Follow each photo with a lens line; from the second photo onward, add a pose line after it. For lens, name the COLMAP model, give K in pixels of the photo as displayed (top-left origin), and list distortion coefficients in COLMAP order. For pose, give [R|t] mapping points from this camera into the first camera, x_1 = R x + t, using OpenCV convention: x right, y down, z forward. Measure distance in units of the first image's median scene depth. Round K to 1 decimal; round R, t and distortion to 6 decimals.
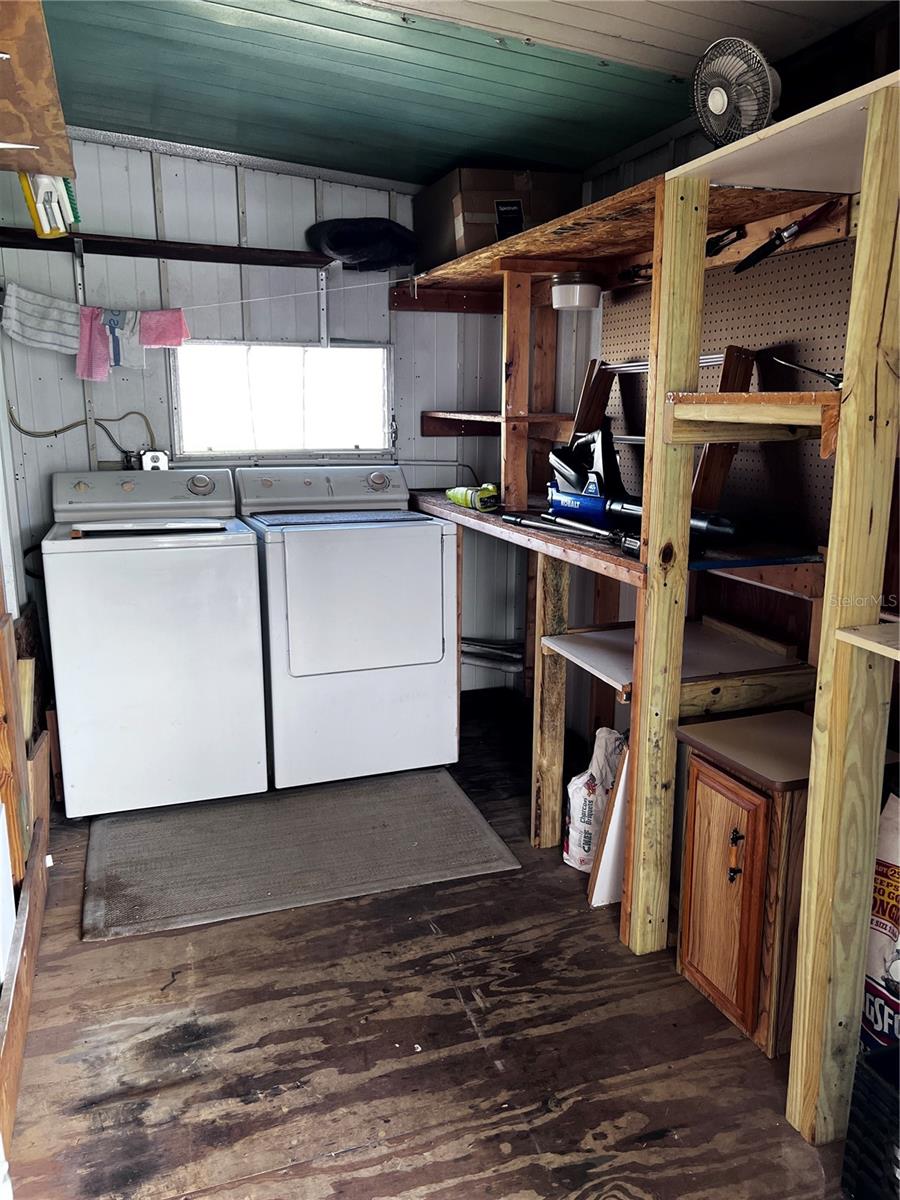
lens RADIAL K [[907.8, 0, 450.0], [0, 907.8, 600.0], [0, 0, 1]] dist [0.059744, -0.070613]
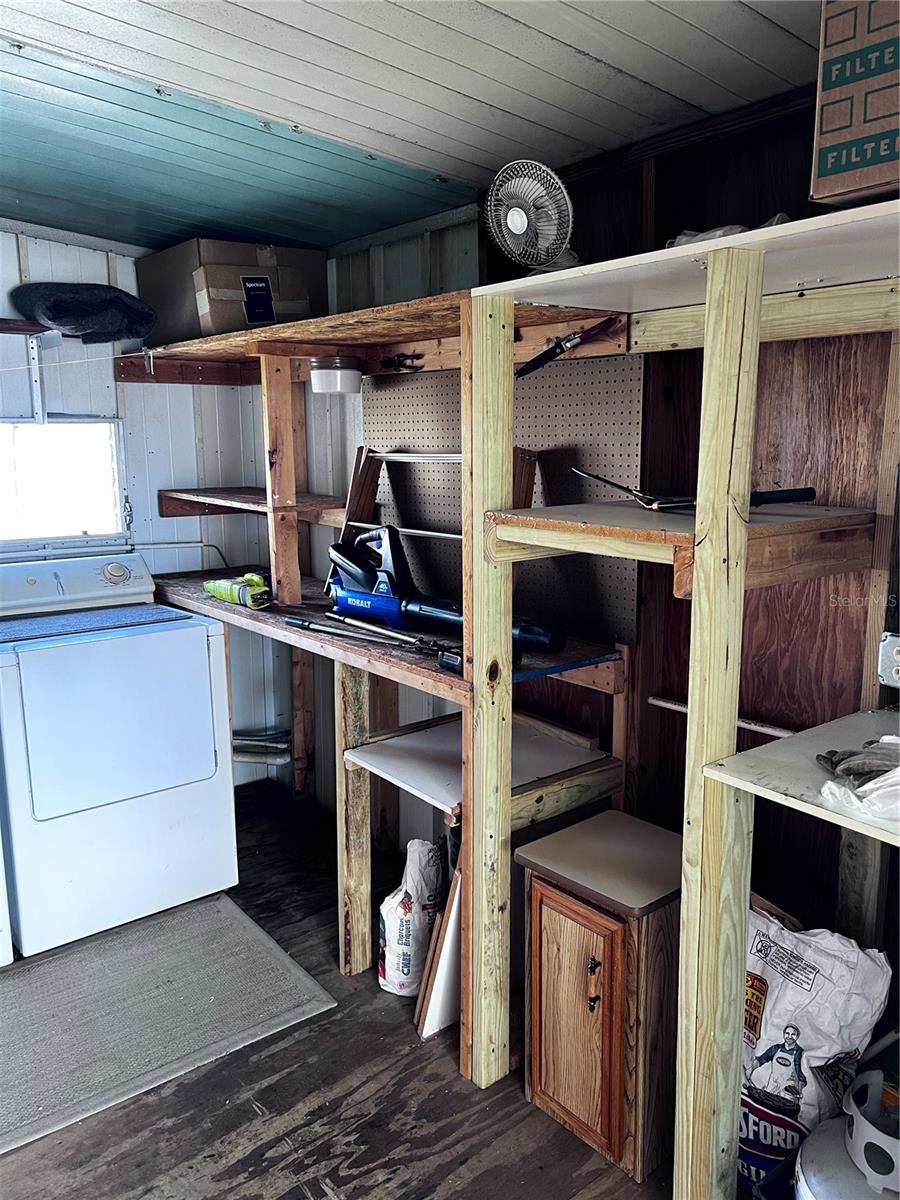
lens RADIAL K [[907.8, 0, 450.0], [0, 907.8, 600.0], [0, 0, 1]] dist [0.059744, -0.070613]
pose [[0.944148, -0.064833, 0.323080, -0.100447], [0.075743, 0.996900, -0.021295, -0.098396], [-0.320698, 0.044577, 0.946132, 0.087799]]
